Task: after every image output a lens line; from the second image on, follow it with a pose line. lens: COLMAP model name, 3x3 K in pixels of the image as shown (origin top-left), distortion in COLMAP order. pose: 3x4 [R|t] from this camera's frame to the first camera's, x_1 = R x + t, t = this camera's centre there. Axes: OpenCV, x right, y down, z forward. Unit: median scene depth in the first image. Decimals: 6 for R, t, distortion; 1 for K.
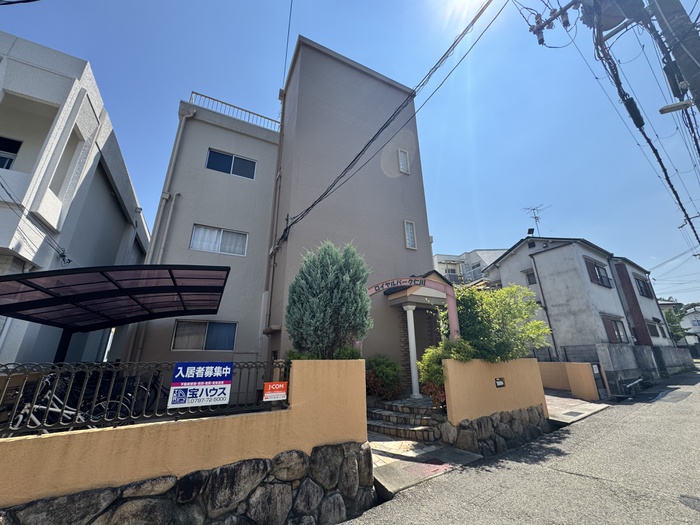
lens RADIAL K [[281.0, 0, 350.6], [0, 281.0, 263.2], [0, 0, 1]] dist [-0.003184, 0.000289]
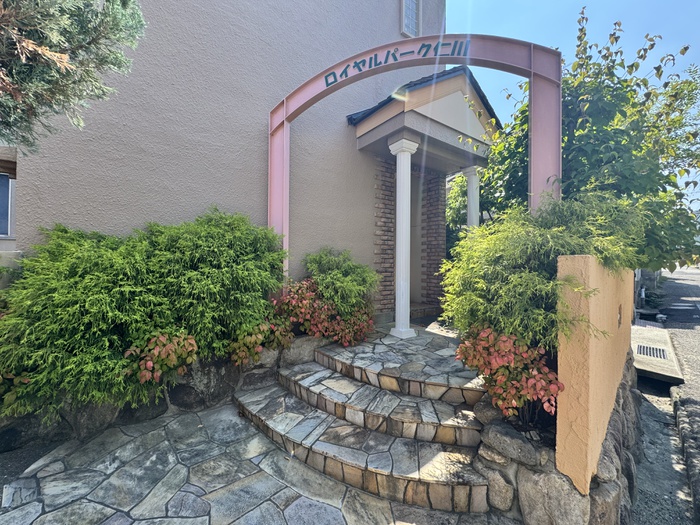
lens RADIAL K [[281.0, 0, 350.0], [0, 281.0, 263.3], [0, 0, 1]] dist [-0.003184, 0.000289]
pose [[0.990932, 0.017177, 0.133262, 0.087176], [-0.059356, 0.945737, 0.319466, 0.236840], [-0.120543, -0.324479, 0.938181, 0.663630]]
